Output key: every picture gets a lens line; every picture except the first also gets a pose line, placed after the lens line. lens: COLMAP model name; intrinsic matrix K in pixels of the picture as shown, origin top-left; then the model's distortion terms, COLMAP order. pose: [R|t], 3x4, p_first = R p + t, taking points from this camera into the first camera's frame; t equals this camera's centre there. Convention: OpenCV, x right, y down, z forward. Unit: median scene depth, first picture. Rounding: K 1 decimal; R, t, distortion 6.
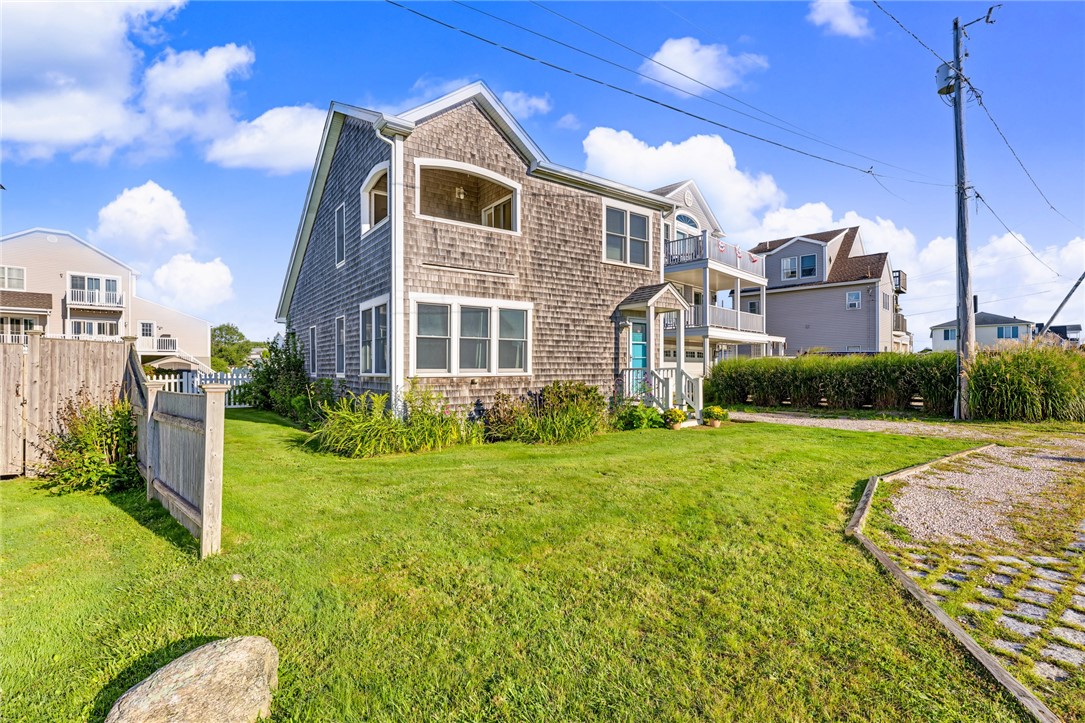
lens RADIAL K [[495.1, 0, 539.0], [0, 495.1, 364.2], [0, 0, 1]] dist [-0.018754, -0.000113]
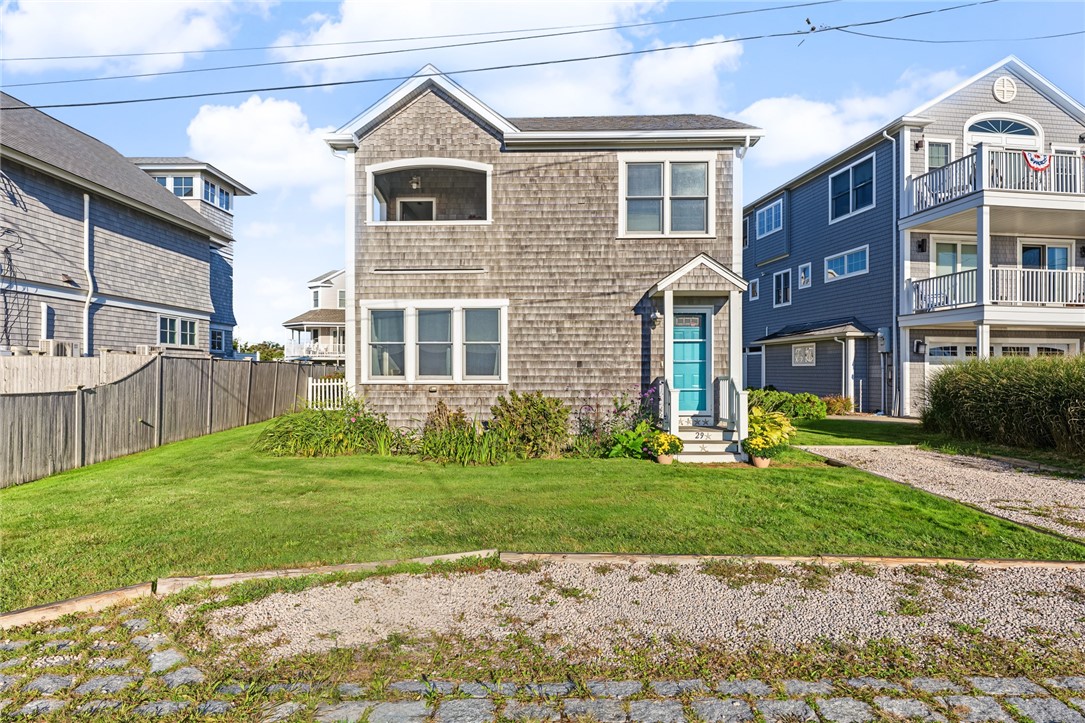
lens RADIAL K [[590.8, 0, 541.6], [0, 590.8, 361.7], [0, 0, 1]] dist [0.001912, -0.003216]
pose [[0.794374, -0.006336, -0.607396, 0.658018], [0.001362, 0.999962, -0.008650, -0.006434], [0.607428, 0.006044, 0.794352, 0.223385]]
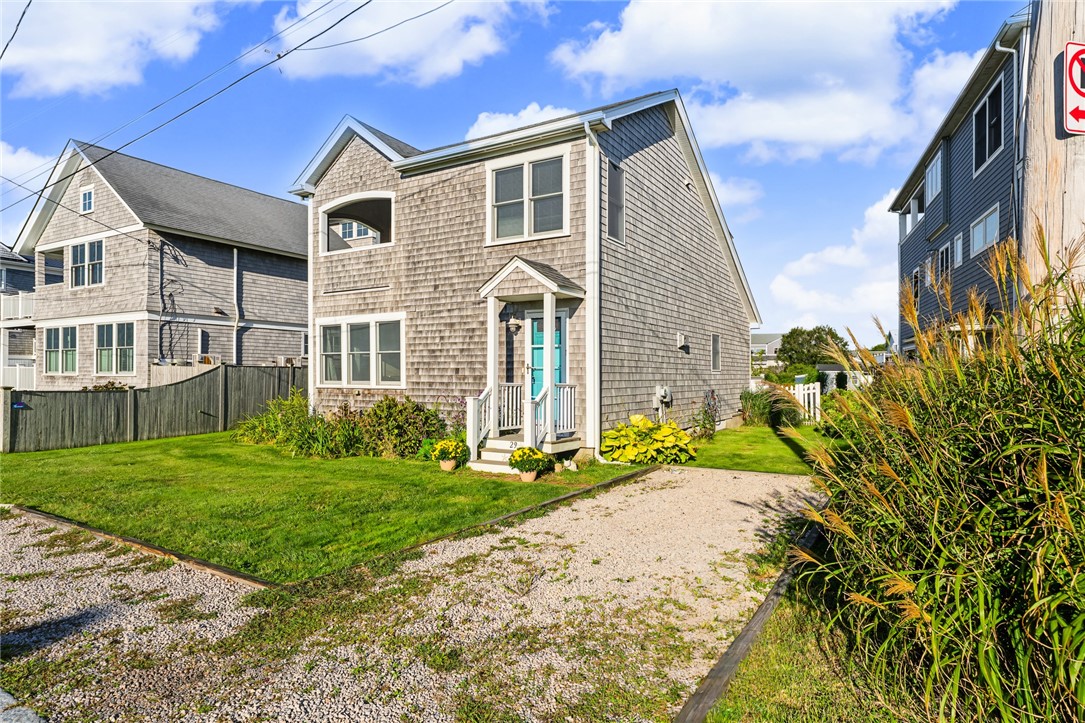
lens RADIAL K [[619.2, 0, 541.7], [0, 619.2, 365.4], [0, 0, 1]] dist [-0.009293, 0.000464]
pose [[0.389732, -0.009992, -0.920874, 1.178539], [0.004183, 0.999950, -0.009080, -0.010049], [0.920919, -0.000313, 0.389754, 0.783424]]
